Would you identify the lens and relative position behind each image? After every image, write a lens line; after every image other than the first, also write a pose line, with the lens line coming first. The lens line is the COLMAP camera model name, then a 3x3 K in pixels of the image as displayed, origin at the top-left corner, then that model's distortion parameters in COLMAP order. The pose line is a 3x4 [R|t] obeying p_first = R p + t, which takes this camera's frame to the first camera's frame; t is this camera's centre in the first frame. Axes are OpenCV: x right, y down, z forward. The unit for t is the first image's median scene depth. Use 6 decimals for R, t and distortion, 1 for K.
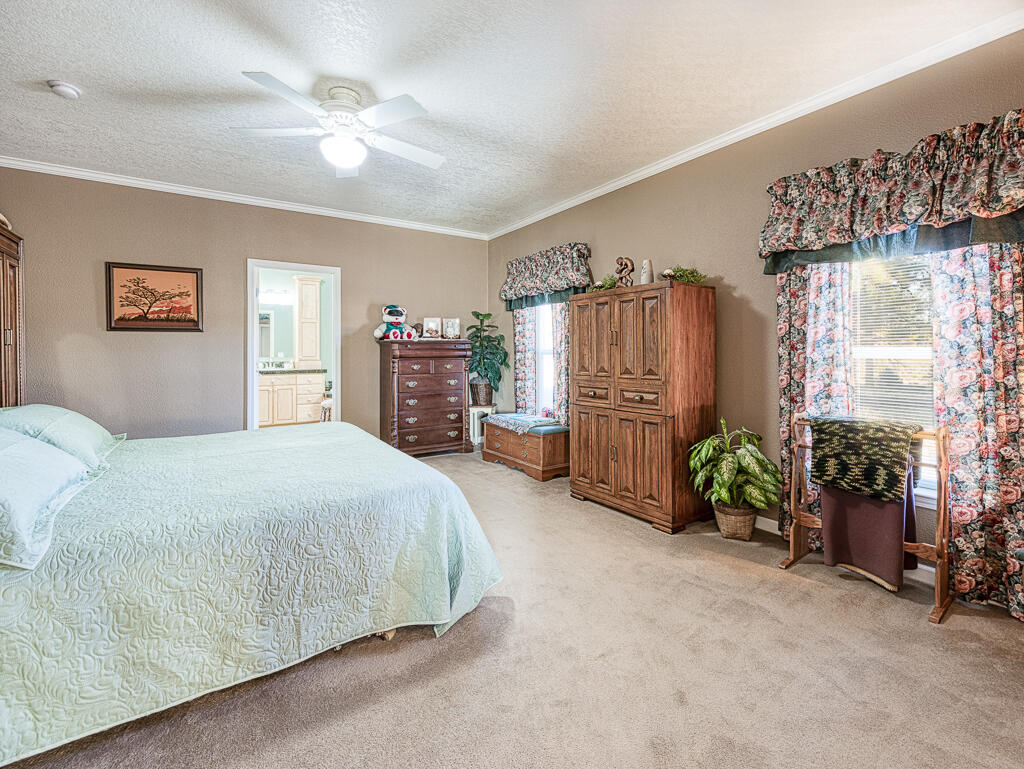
lens RADIAL K [[444.1, 0, 512.5], [0, 444.1, 380.5], [0, 0, 1]] dist [-0.000306, -0.000009]
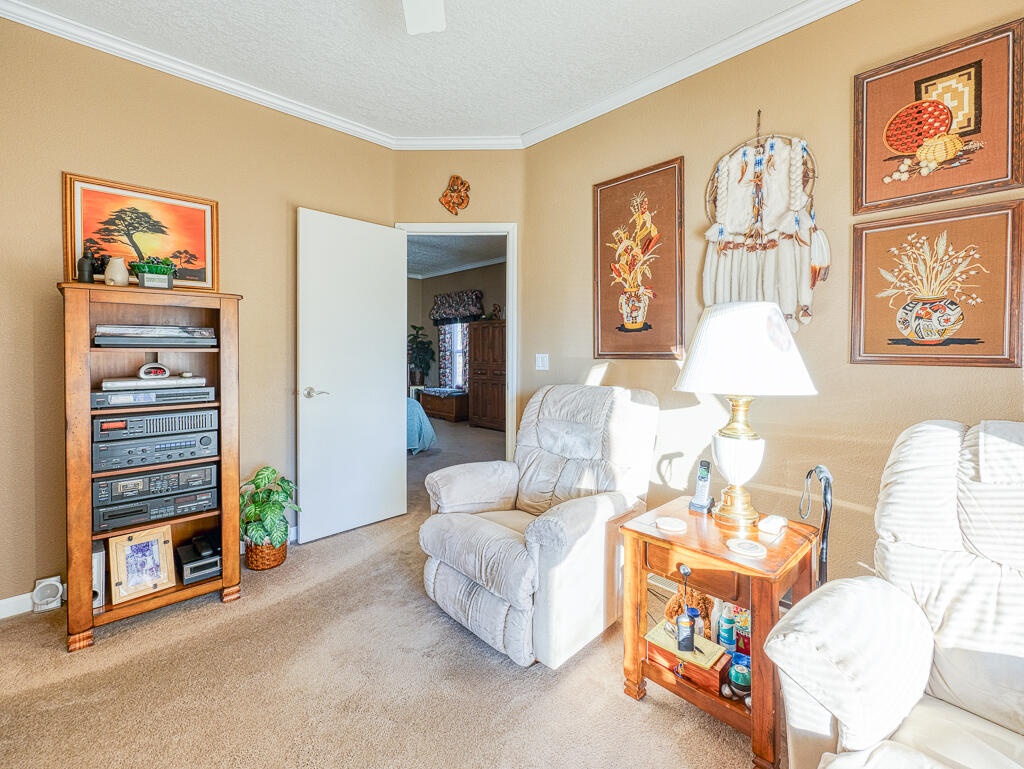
lens RADIAL K [[444.1, 0, 509.4], [0, 444.1, 386.0], [0, 0, 1]] dist [-0.000306, -0.000009]
pose [[0.984423, 0.005475, 0.175731, -0.026405], [-0.006192, 0.999975, 0.003530, 0.056732], [-0.175707, -0.004563, 0.984432, -0.667576]]
